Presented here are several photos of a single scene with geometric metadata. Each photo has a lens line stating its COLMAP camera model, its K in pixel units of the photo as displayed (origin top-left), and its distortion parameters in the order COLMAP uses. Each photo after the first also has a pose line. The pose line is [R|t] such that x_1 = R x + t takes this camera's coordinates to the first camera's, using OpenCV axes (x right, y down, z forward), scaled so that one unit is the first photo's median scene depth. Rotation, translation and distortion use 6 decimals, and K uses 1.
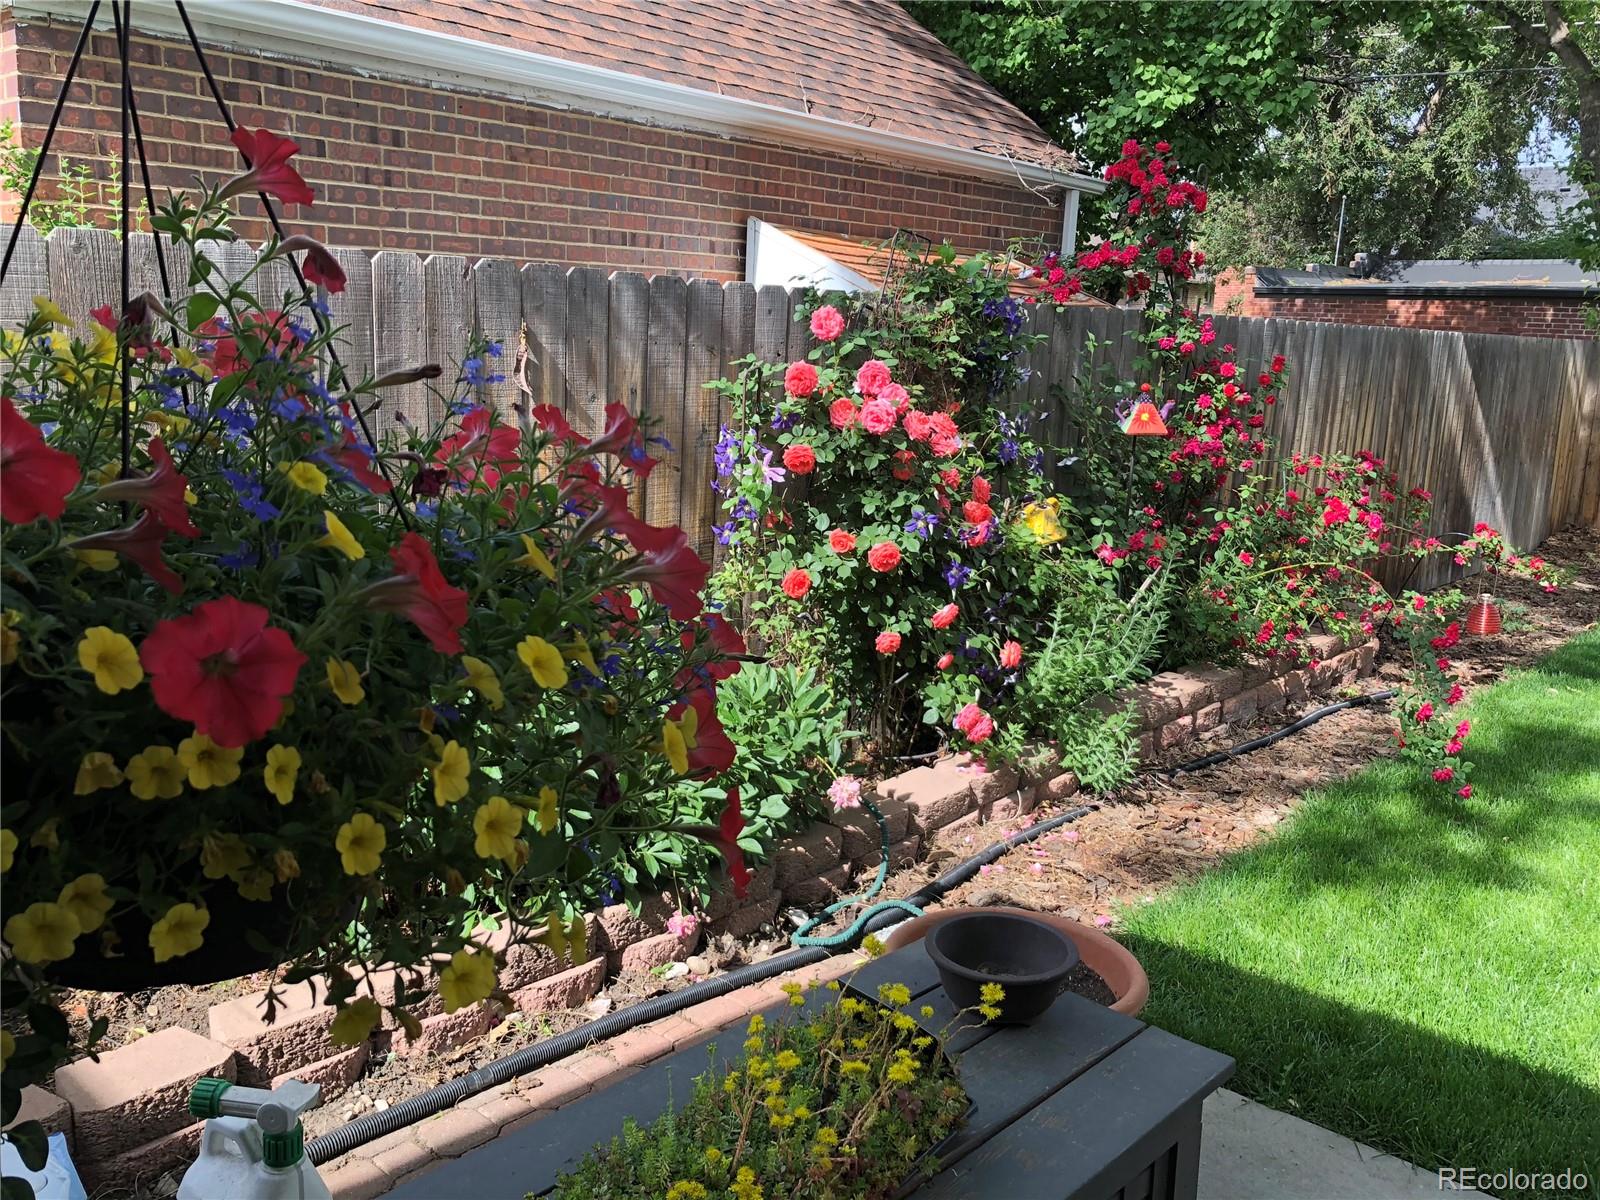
lens RADIAL K [[1291.9, 0, 800.0], [0, 1291.9, 600.0], [0, 0, 1]] dist [0.008683, -0.008760]
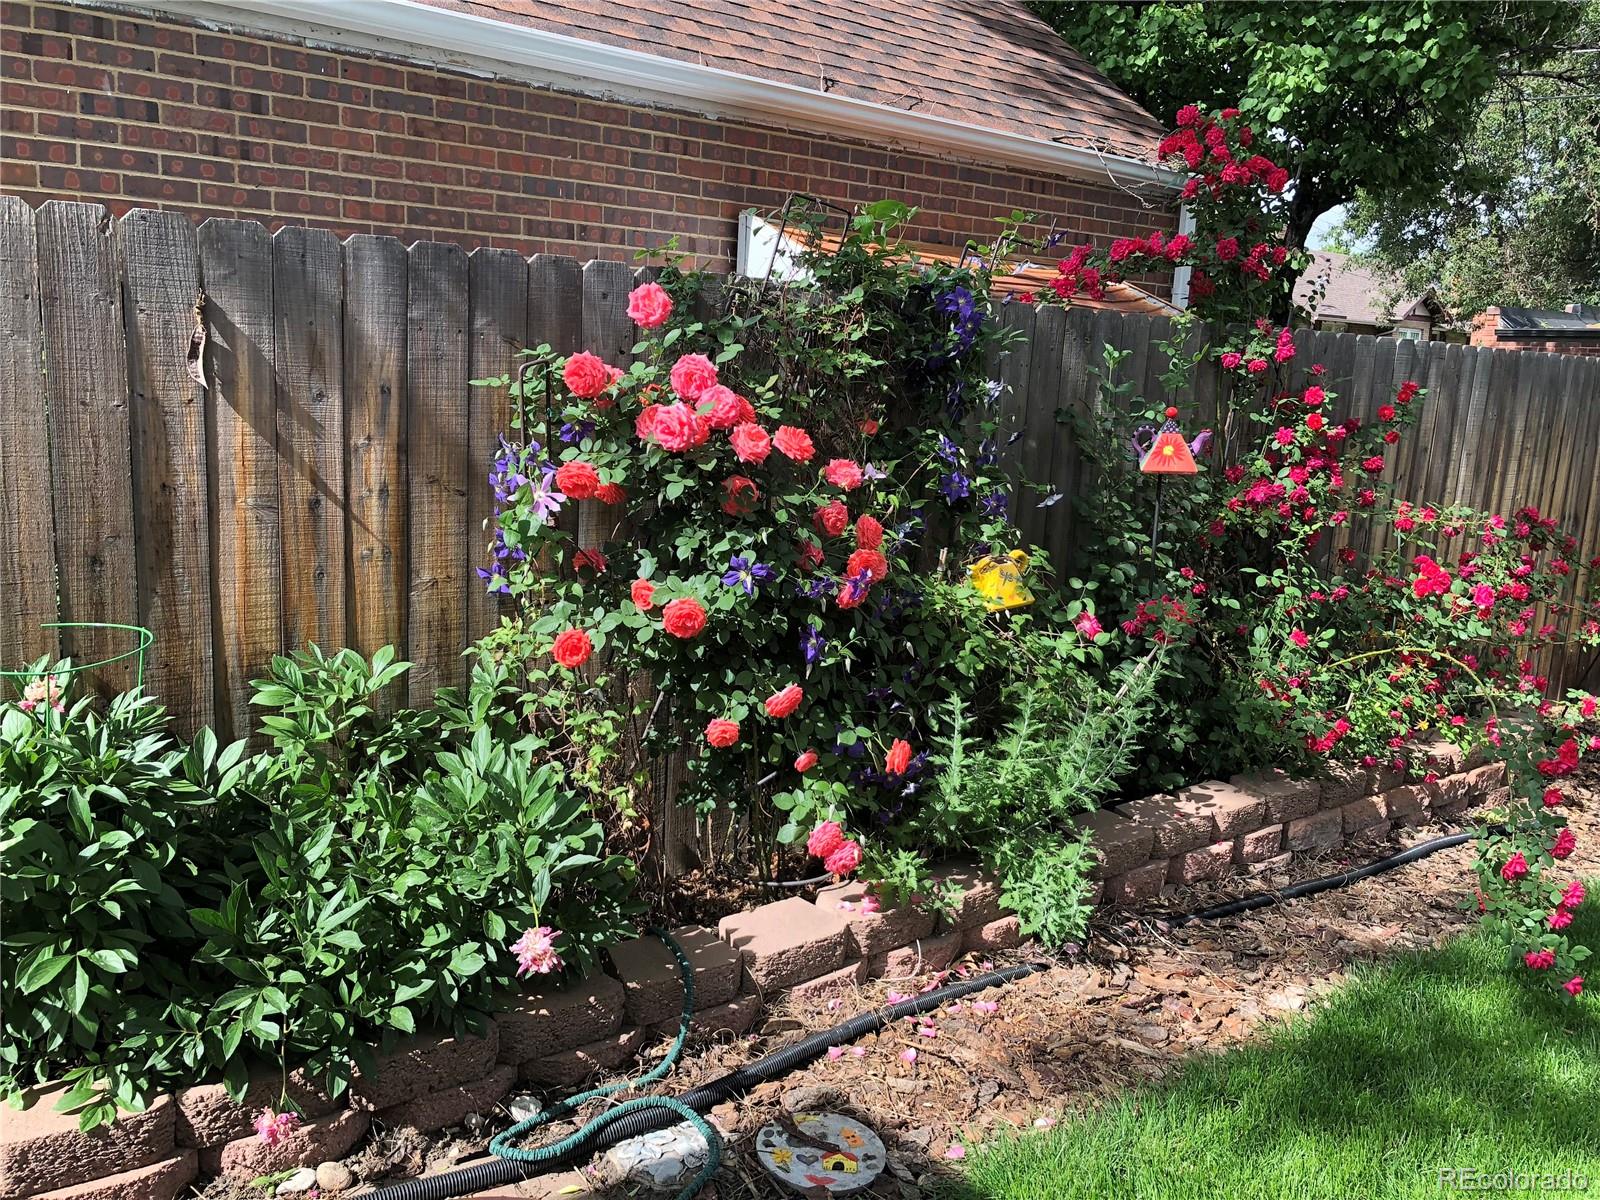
lens RADIAL K [[1339.7, 0, 800.4], [0, 1339.7, 594.9], [0, 0, 1]] dist [-0.002155, 0.017373]
pose [[0.987315, 0.038086, -0.154140, 0.193768], [-0.044782, 0.998187, -0.040208, -0.014722], [0.152329, 0.046600, 0.987231, 0.200475]]
